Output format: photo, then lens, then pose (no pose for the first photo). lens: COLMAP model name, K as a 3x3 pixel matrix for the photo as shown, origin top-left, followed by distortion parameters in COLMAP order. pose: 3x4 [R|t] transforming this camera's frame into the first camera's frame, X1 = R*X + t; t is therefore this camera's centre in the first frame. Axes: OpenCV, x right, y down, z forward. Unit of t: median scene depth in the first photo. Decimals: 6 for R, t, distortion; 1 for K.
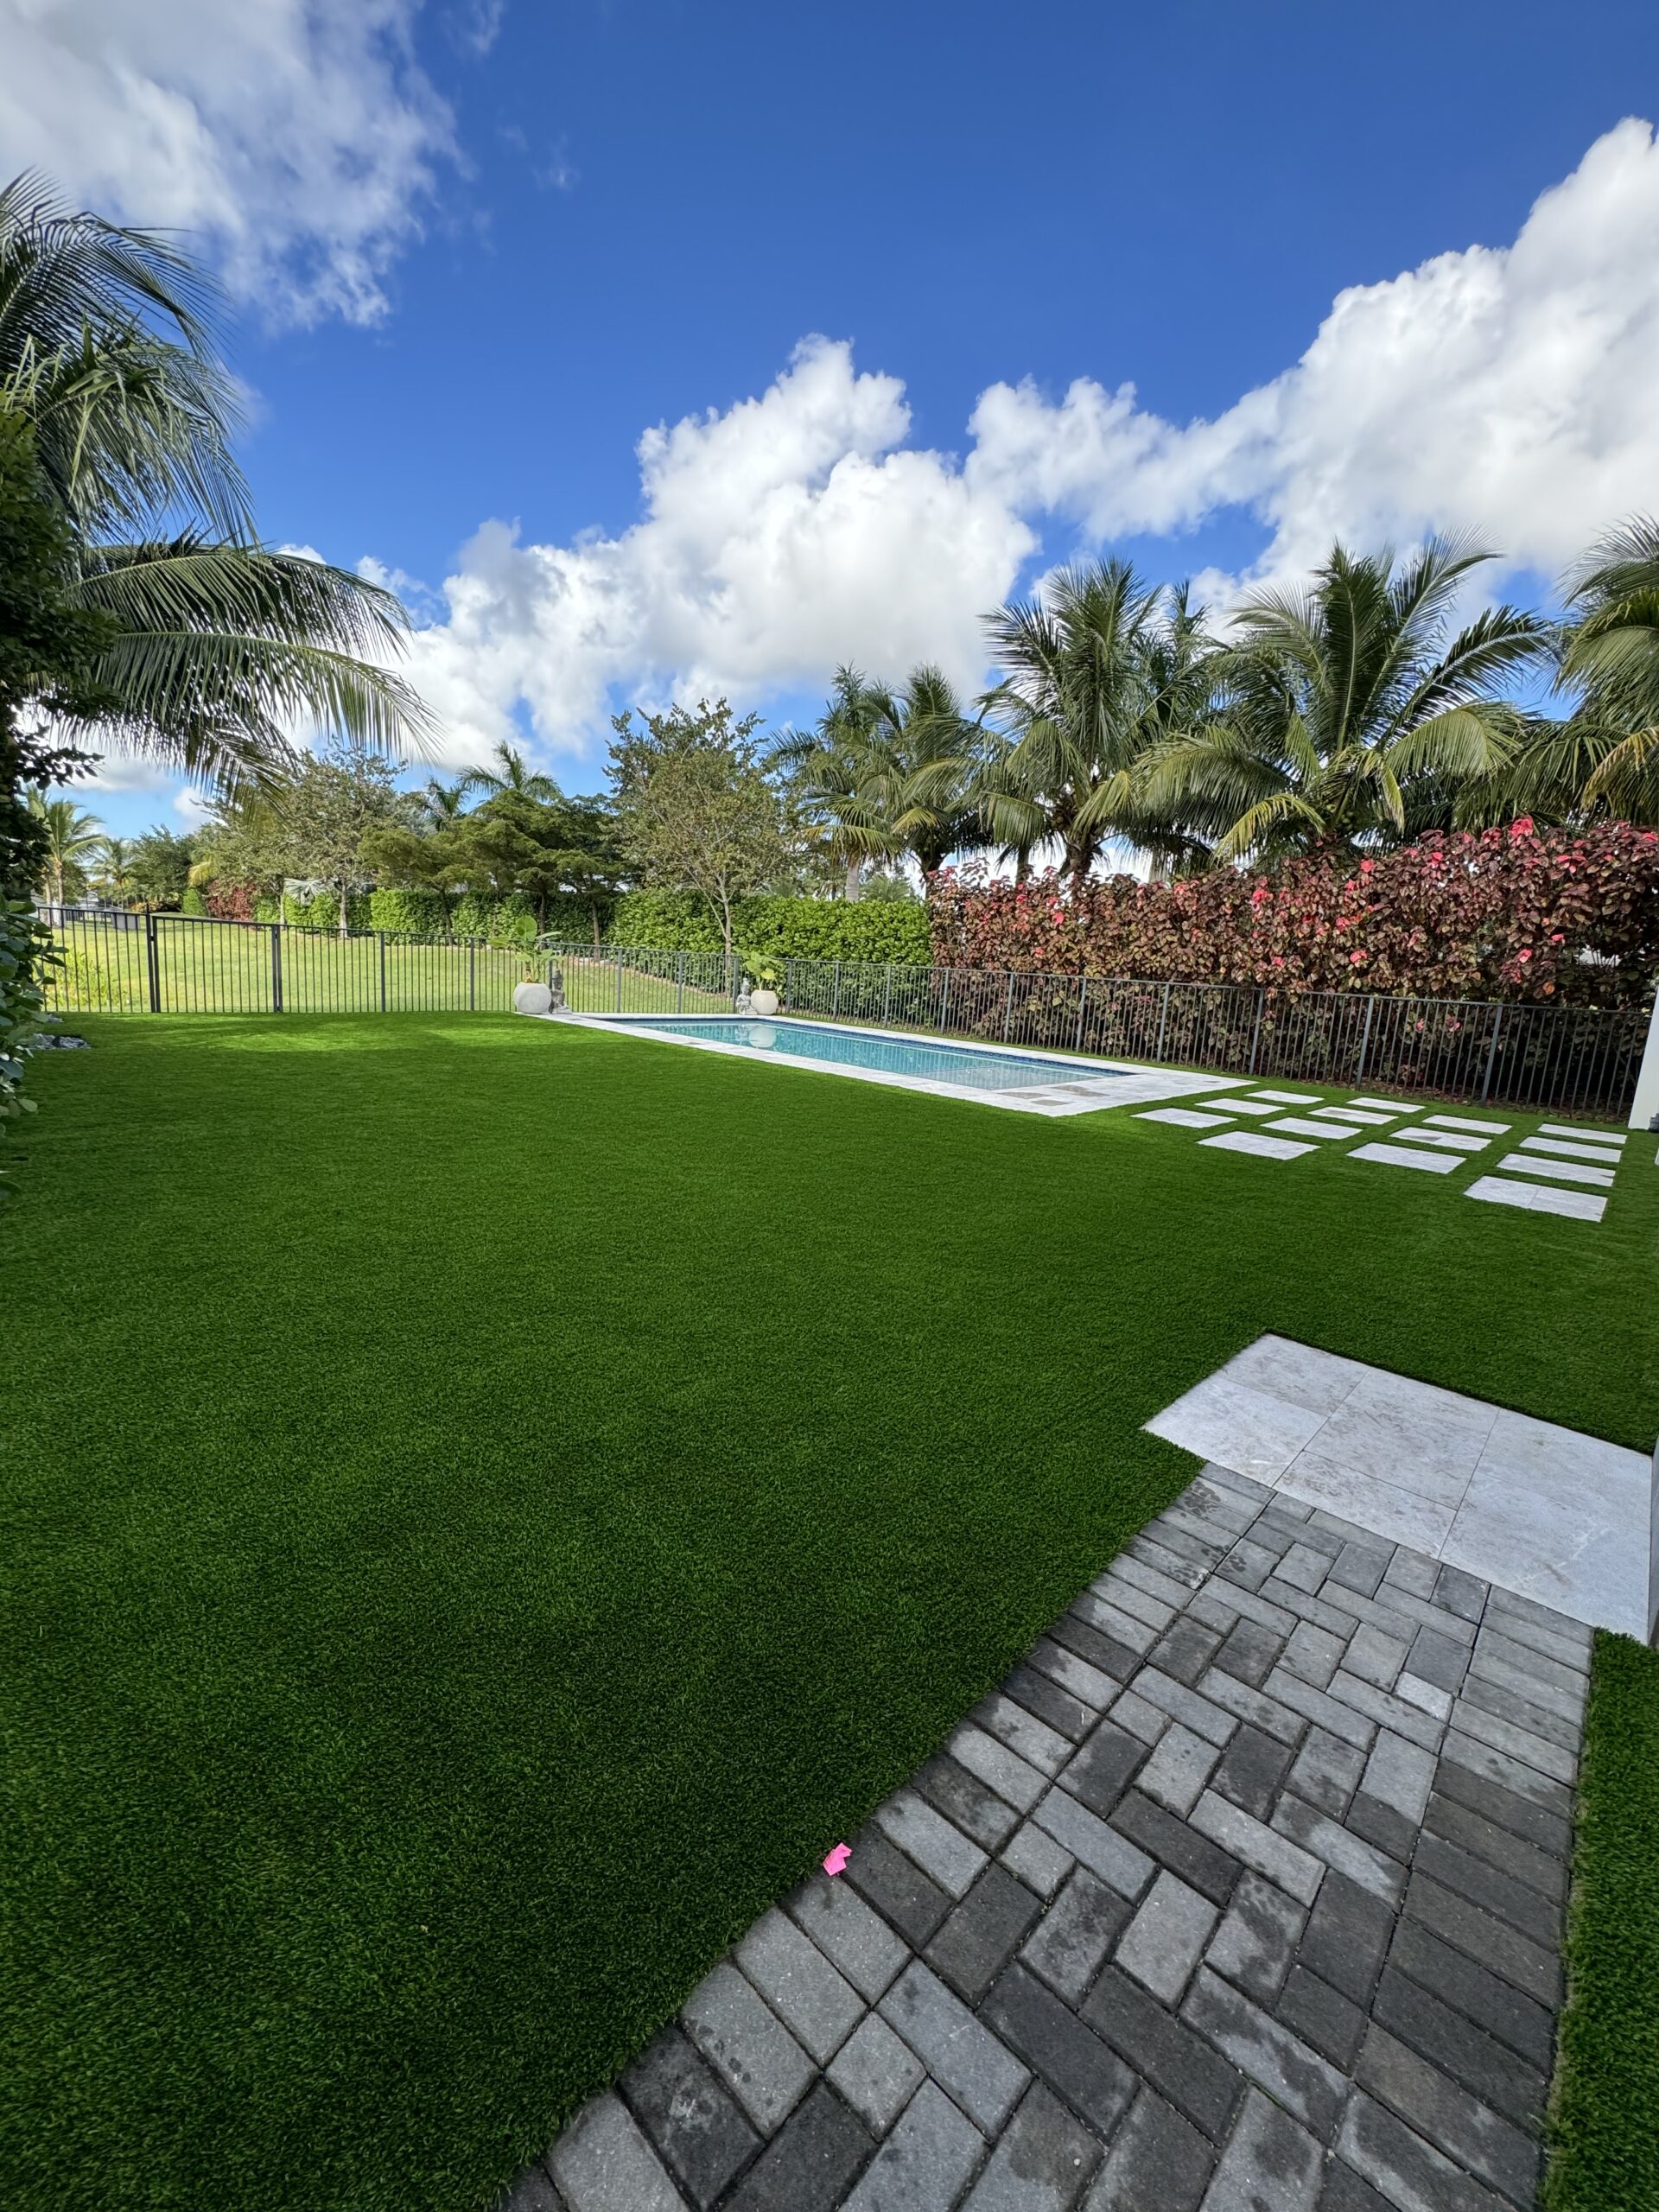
lens RADIAL K [[892.2, 0, 830.6], [0, 892.2, 1071.6], [0, 0, 1]] dist [0.000488, 0.000400]
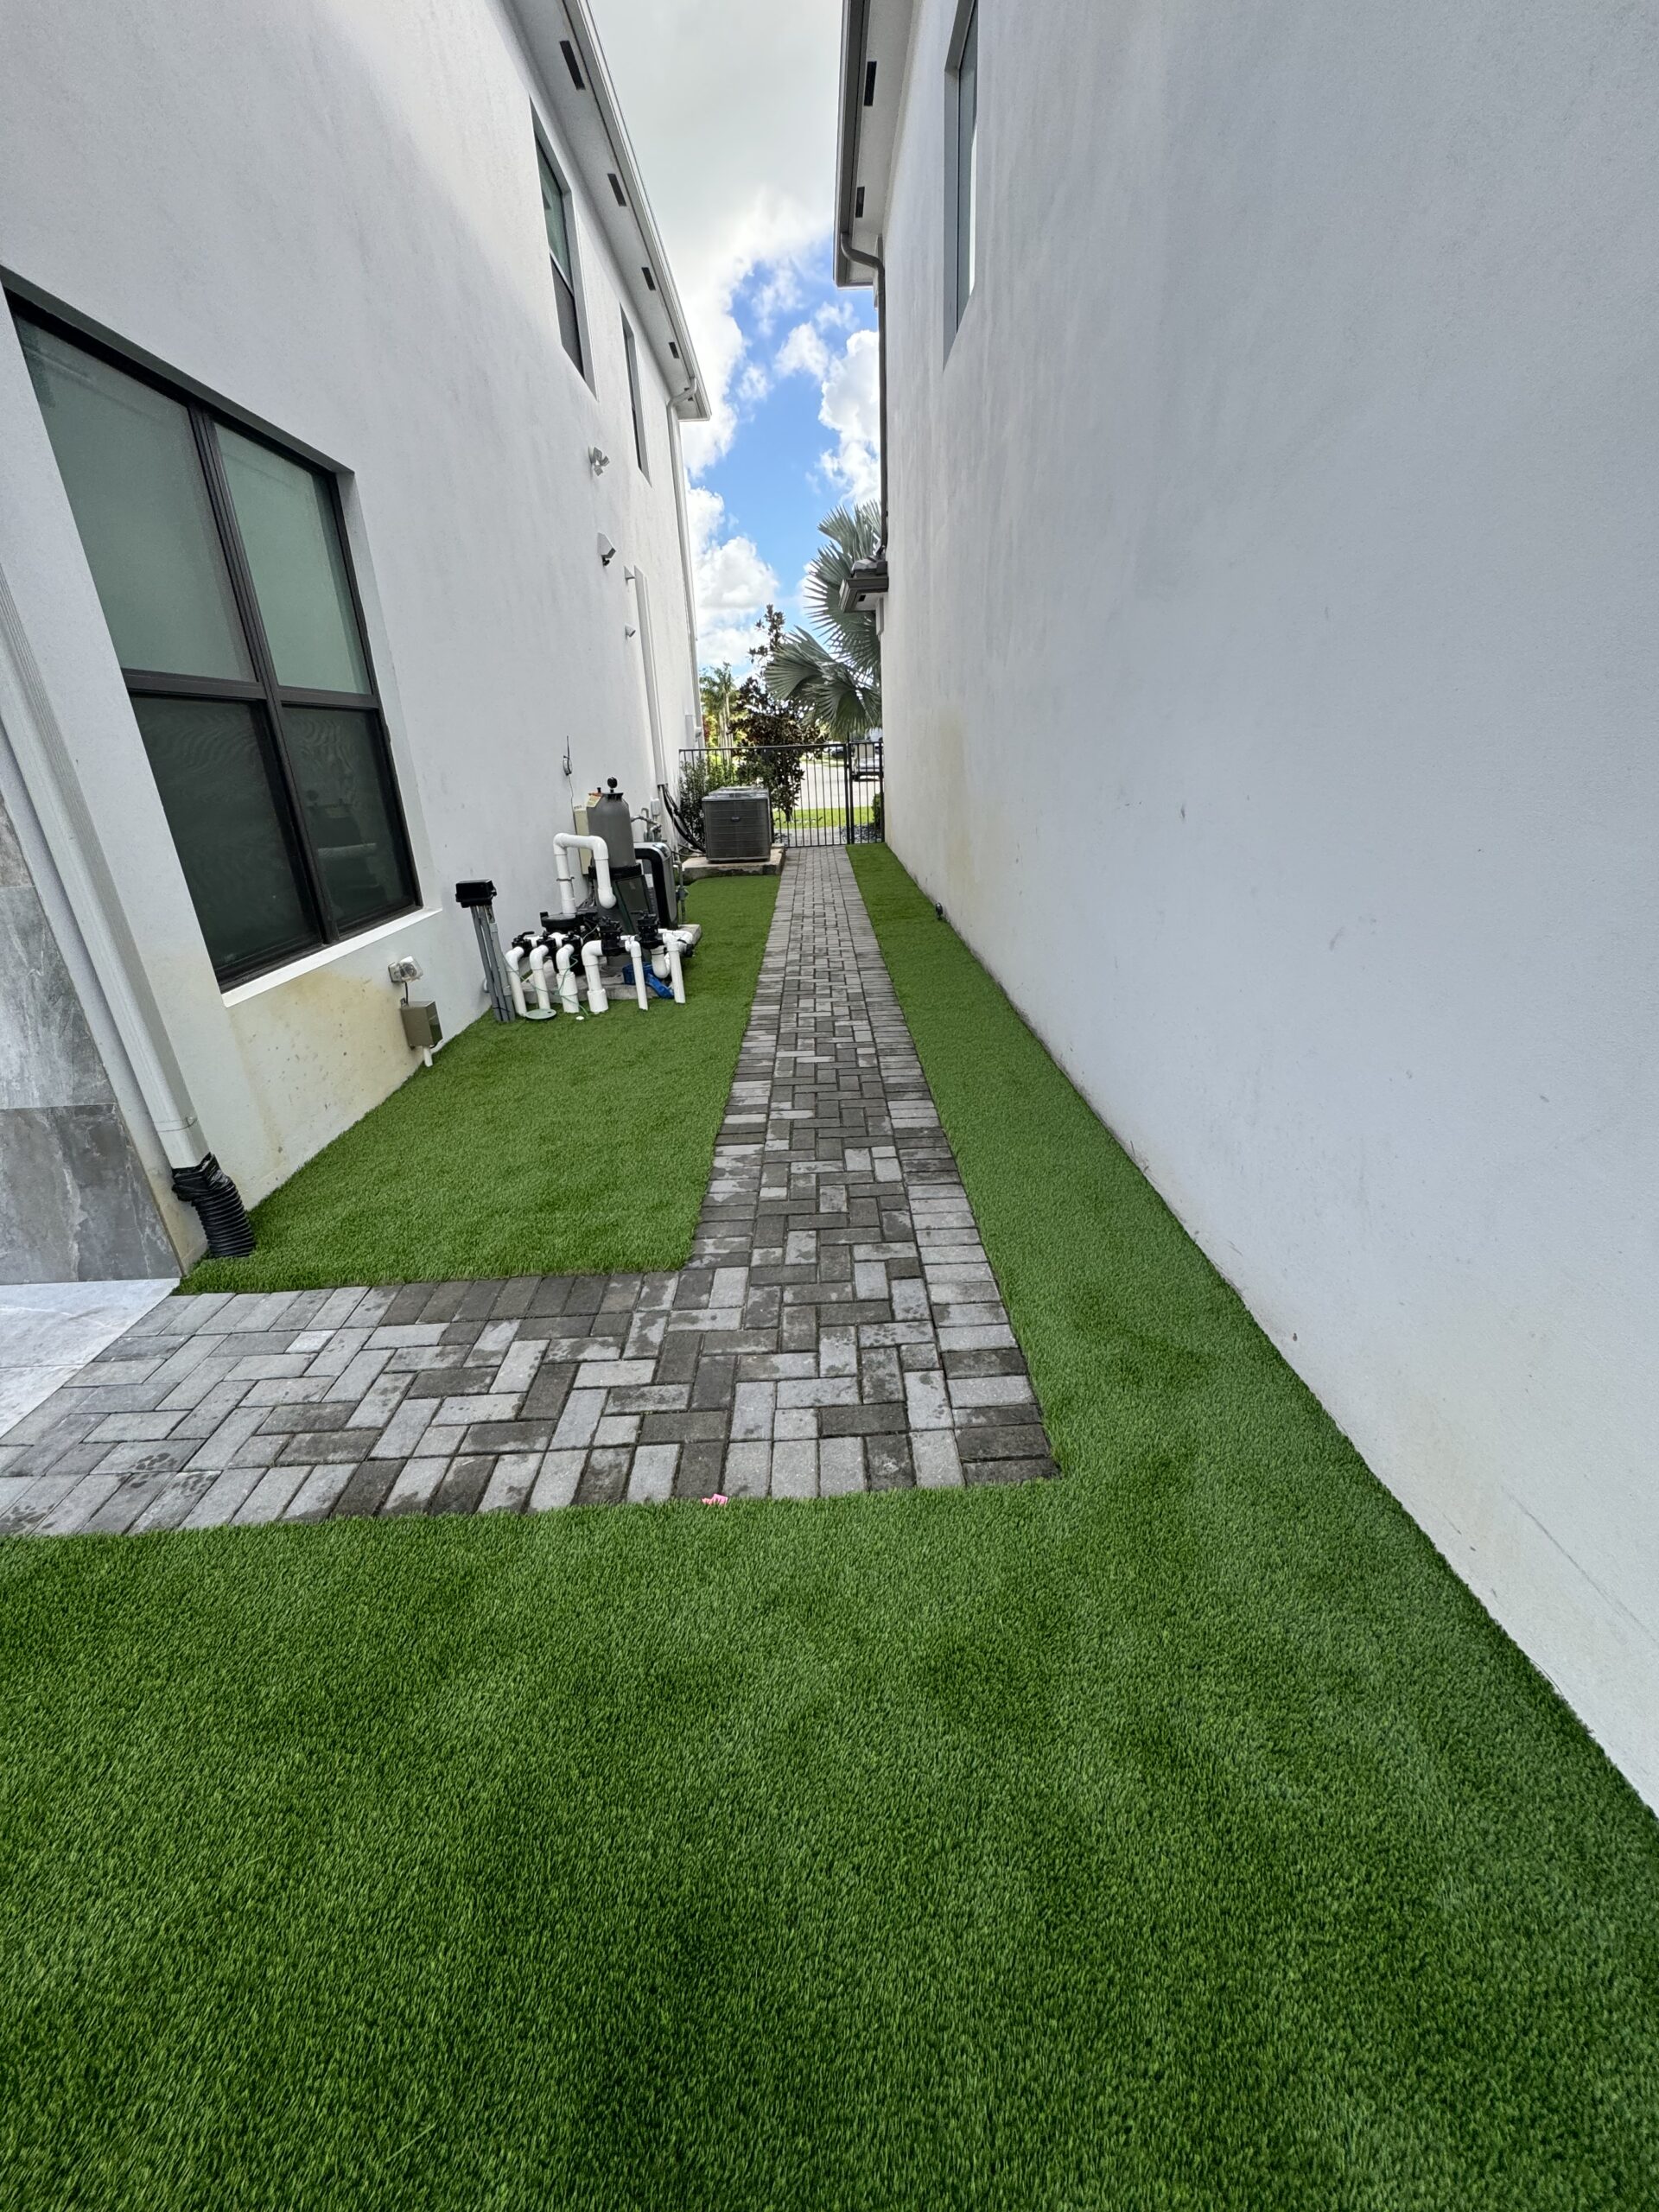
lens RADIAL K [[884.3, 0, 829.5], [0, 884.3, 1106.0], [0, 0, 1]] dist [-0.002968, -0.000152]
pose [[-0.697506, -0.308495, 0.646773, -0.528480], [0.086661, 0.859645, 0.503489, -0.153604], [-0.711319, 0.407237, -0.572873, 0.975532]]
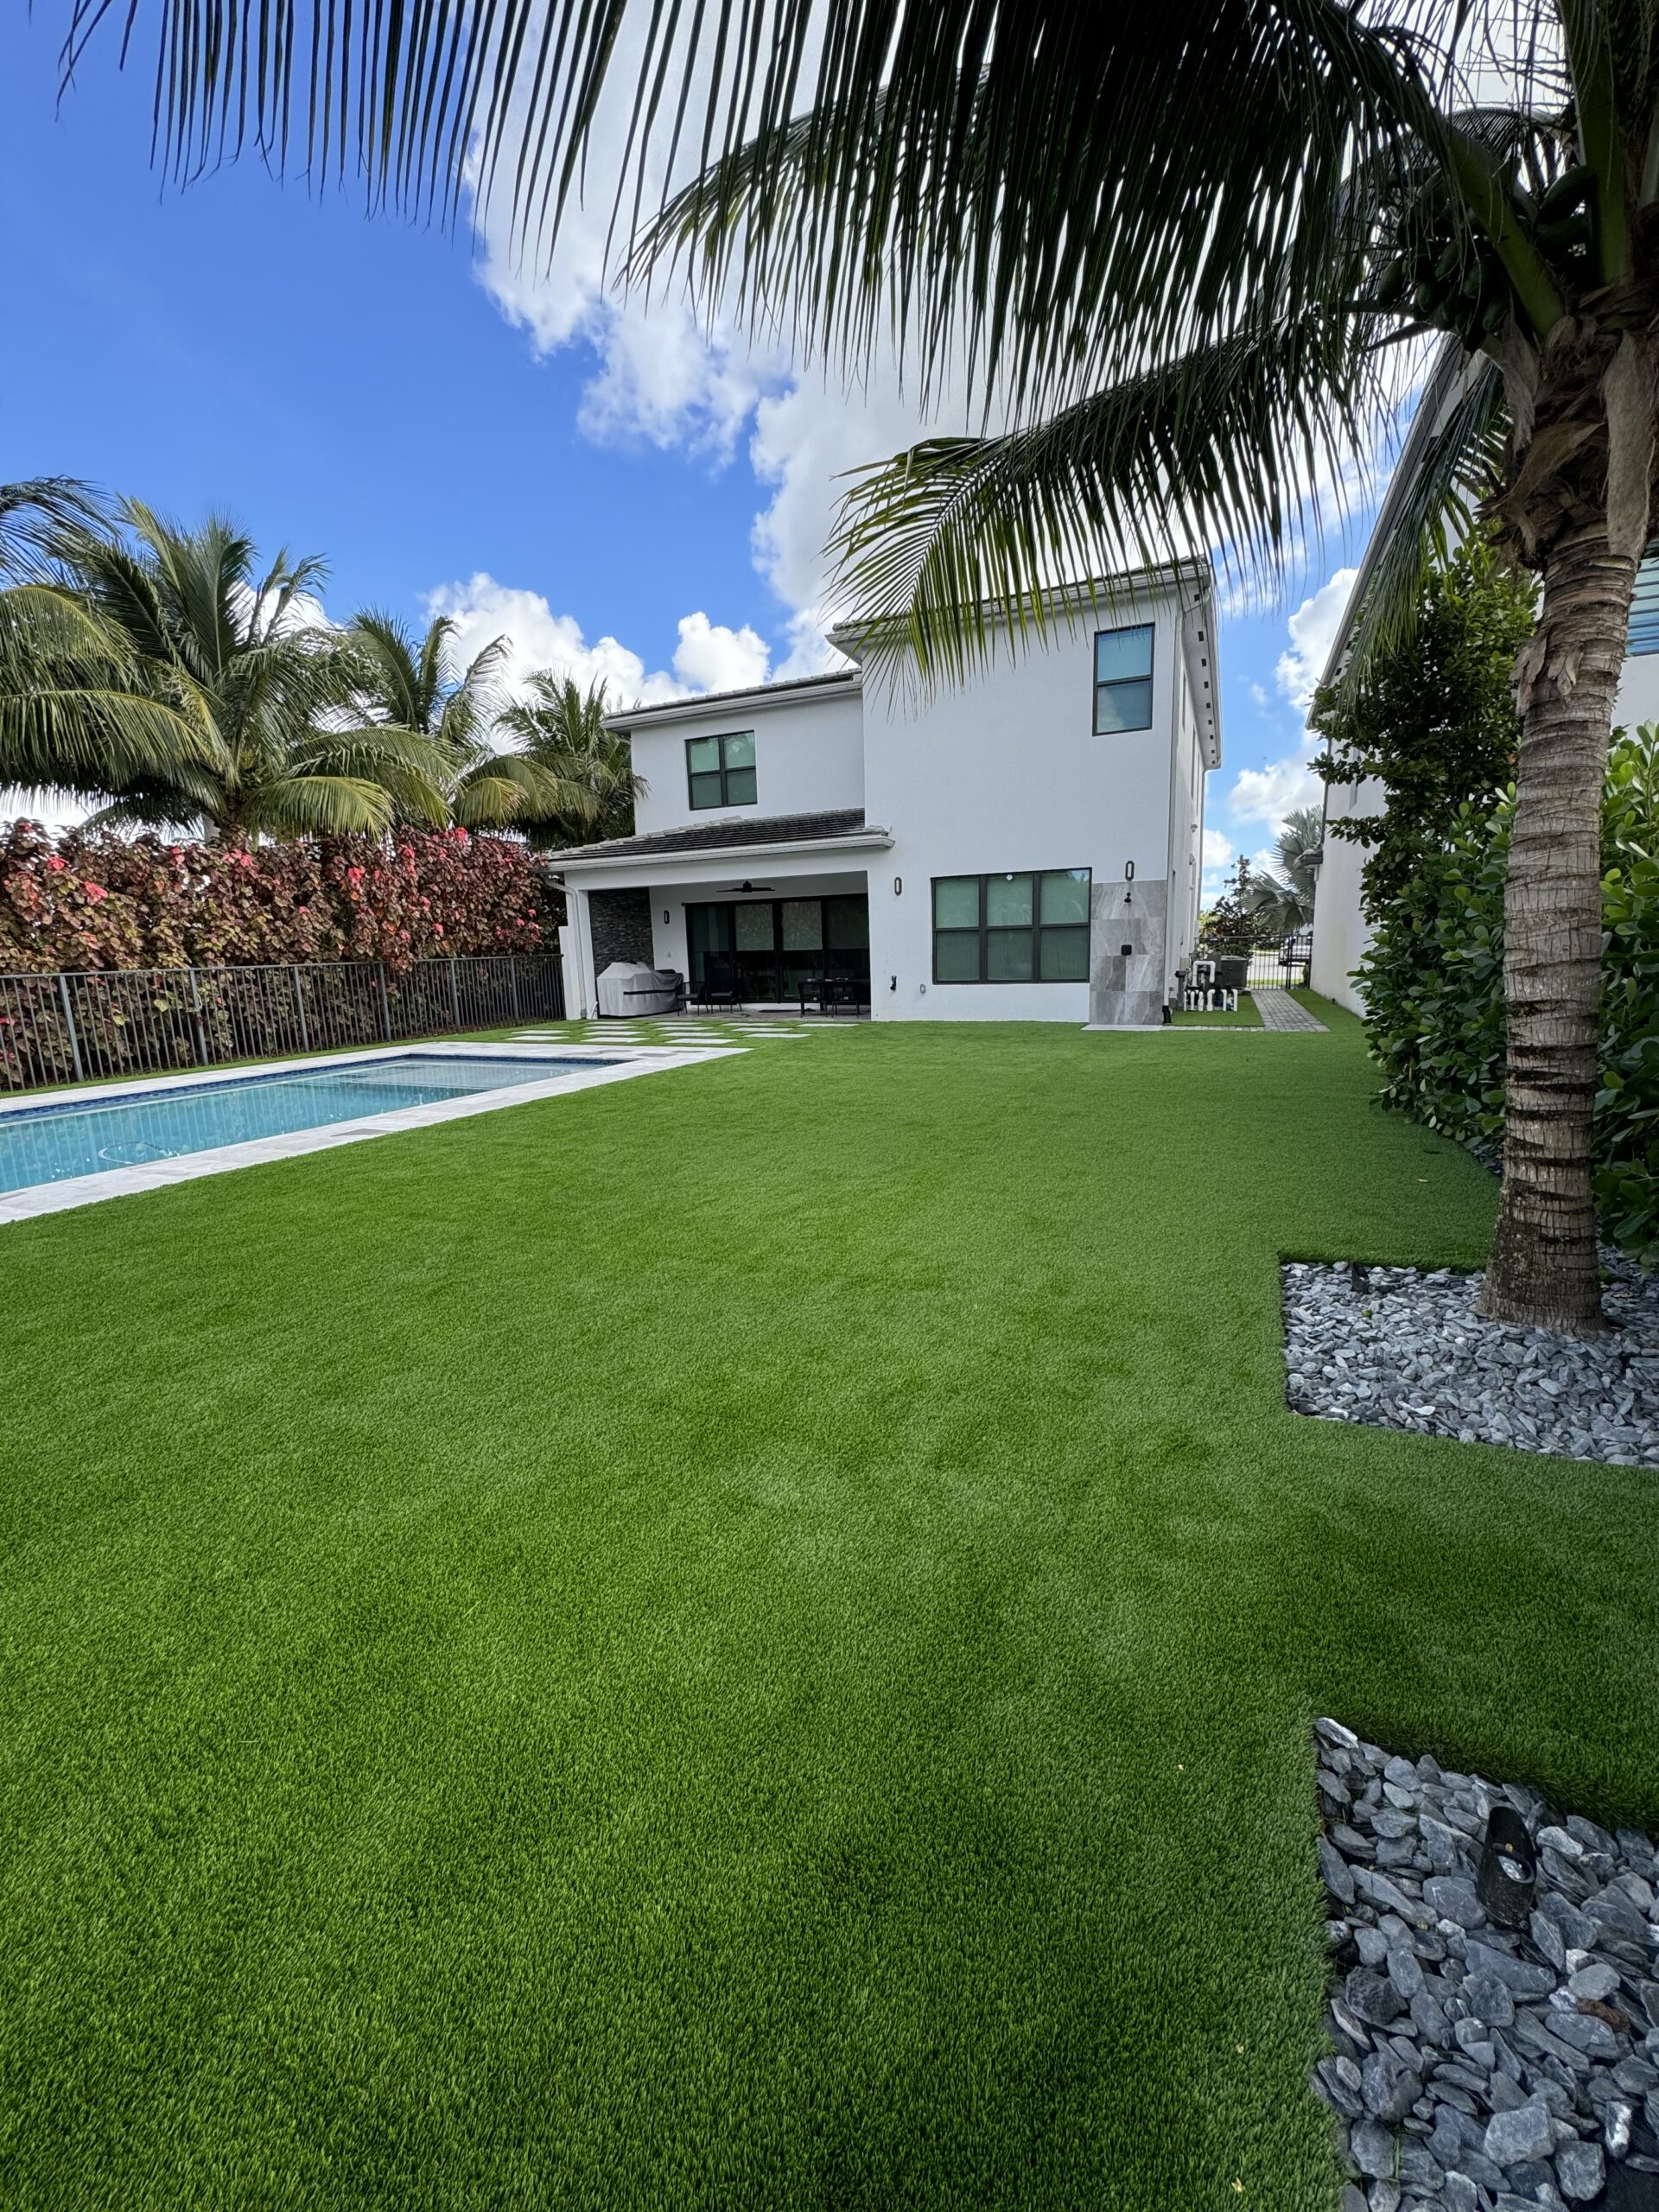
lens RADIAL K [[884.3, 0, 829.5], [0, 884.3, 1106.0], [0, 0, 1]] dist [-0.002968, -0.000152]
pose [[-0.328120, -0.223672, 0.917773, -4.778277], [0.128676, 0.951924, 0.277999, -1.045274], [-0.935831, 0.209312, -0.283565, 5.530313]]
